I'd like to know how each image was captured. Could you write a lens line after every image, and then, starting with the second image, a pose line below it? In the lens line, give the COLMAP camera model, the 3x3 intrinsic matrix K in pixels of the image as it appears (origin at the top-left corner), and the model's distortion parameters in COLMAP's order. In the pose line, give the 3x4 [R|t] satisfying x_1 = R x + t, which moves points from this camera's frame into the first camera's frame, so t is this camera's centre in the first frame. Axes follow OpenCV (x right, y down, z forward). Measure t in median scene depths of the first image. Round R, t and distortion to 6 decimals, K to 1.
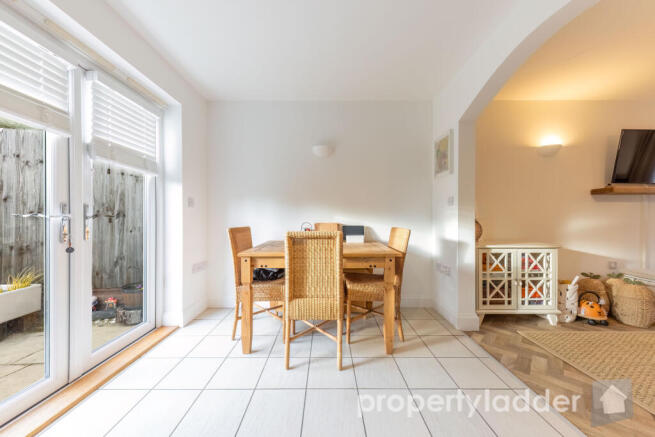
lens RADIAL K [[234.4, 0, 324.4], [0, 234.4, 216.9], [0, 0, 1]] dist [0.001437, 0.000083]
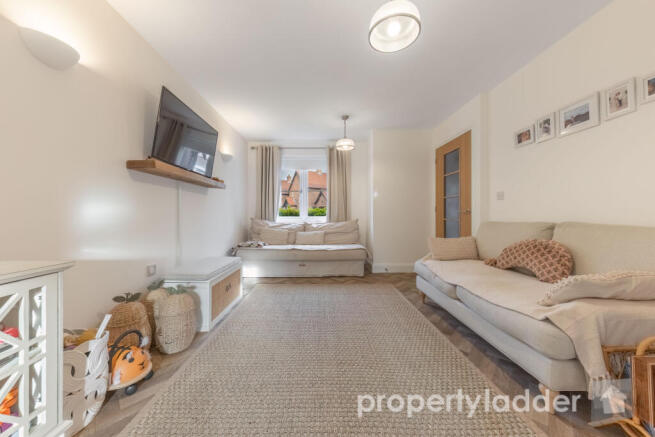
lens RADIAL K [[234.4, 0, 324.4], [0, 234.4, 216.9], [0, 0, 1]] dist [0.001437, 0.000083]
pose [[-0.006169, -0.006381, 0.999961, 0.563099], [-0.007853, 0.999949, 0.006333, 0.035409], [-0.999950, -0.007814, -0.006218, 0.531860]]
